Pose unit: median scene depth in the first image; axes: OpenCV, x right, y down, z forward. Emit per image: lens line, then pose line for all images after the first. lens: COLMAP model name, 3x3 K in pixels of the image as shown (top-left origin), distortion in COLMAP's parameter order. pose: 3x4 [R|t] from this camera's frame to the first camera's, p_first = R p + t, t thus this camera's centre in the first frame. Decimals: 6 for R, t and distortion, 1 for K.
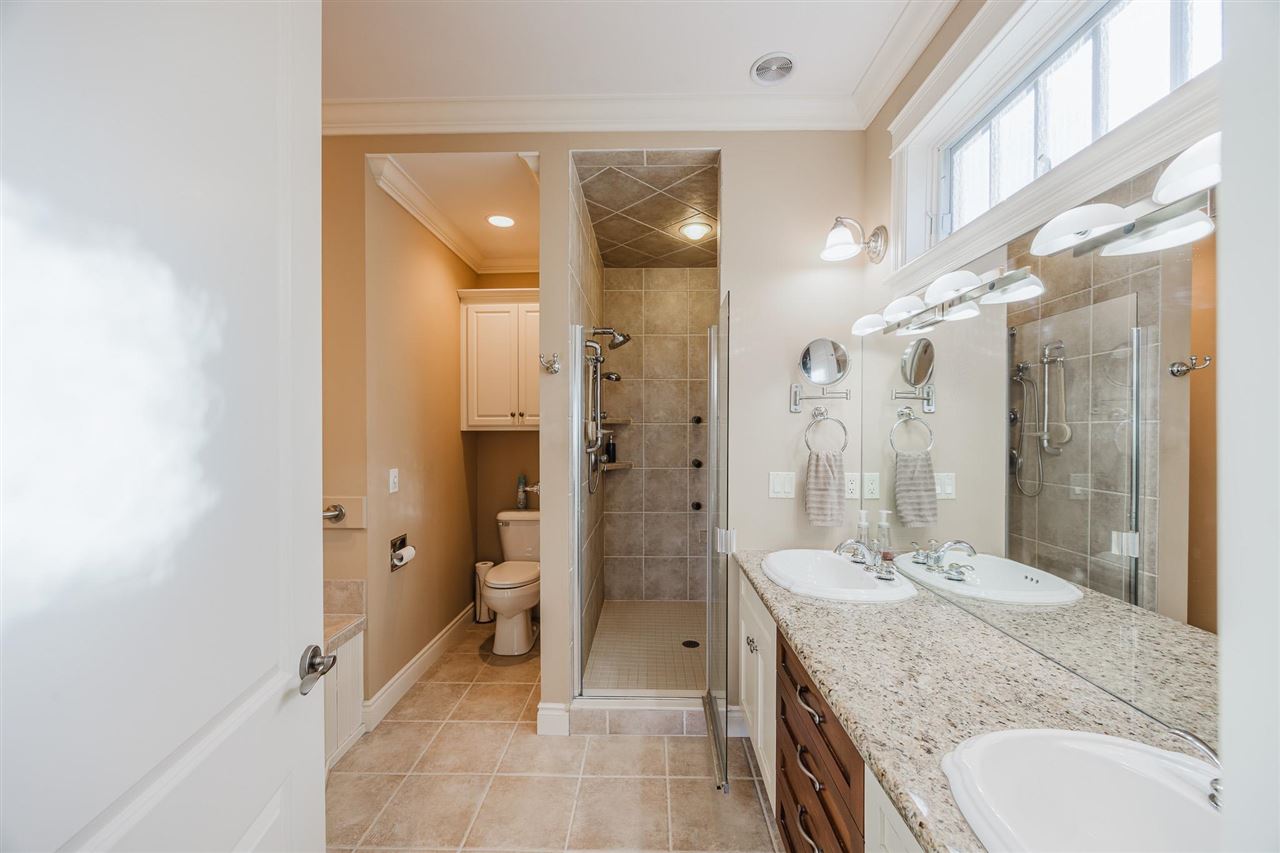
lens RADIAL K [[489.7, 0, 638.2], [0, 489.7, 430.5], [0, 0, 1]] dist [0.000257, -0.000378]
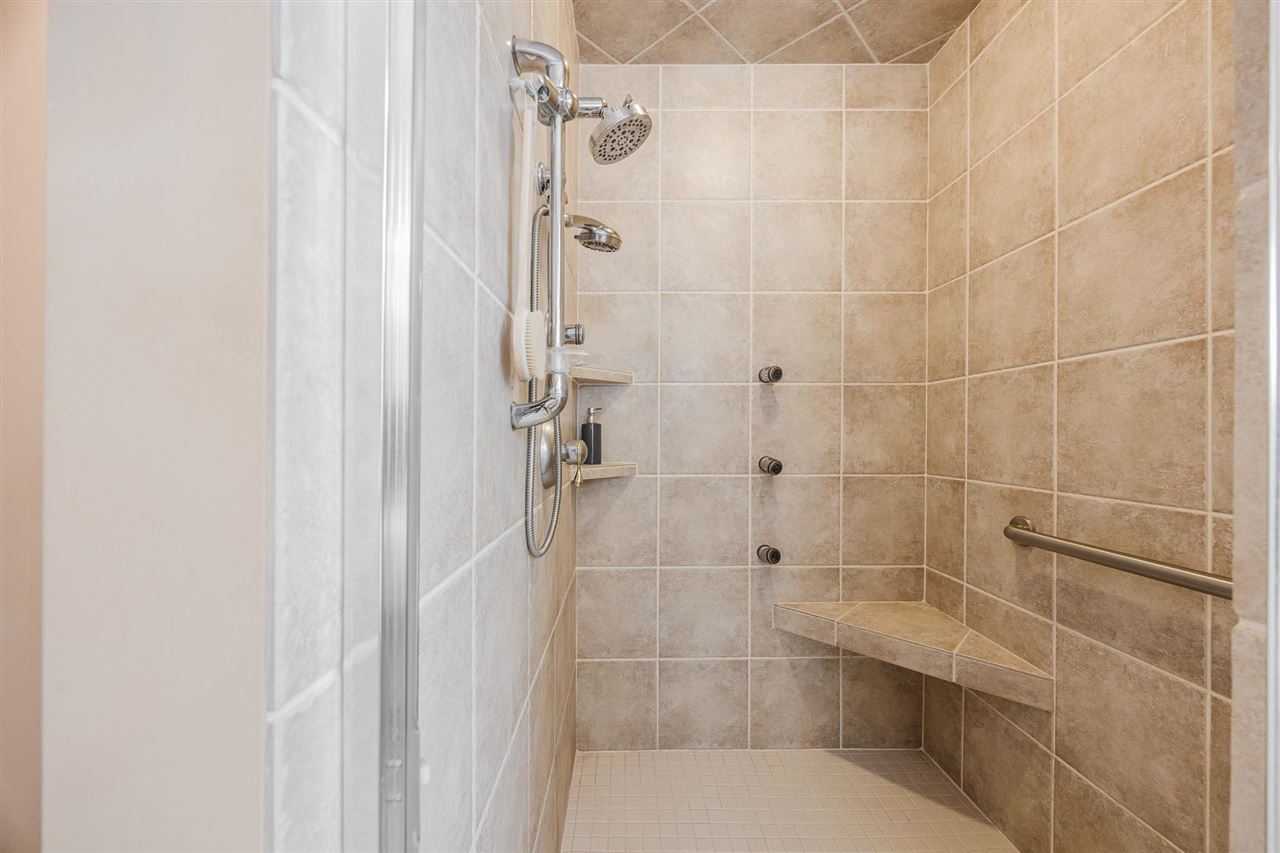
lens RADIAL K [[489.7, 0, 638.2], [0, 489.7, 430.5], [0, 0, 1]] dist [0.000257, -0.000378]
pose [[0.998548, 0.004412, 0.053679, -0.035260], [-0.003946, 0.999954, -0.008790, 0.036825], [-0.053716, 0.008565, 0.998520, 0.521318]]
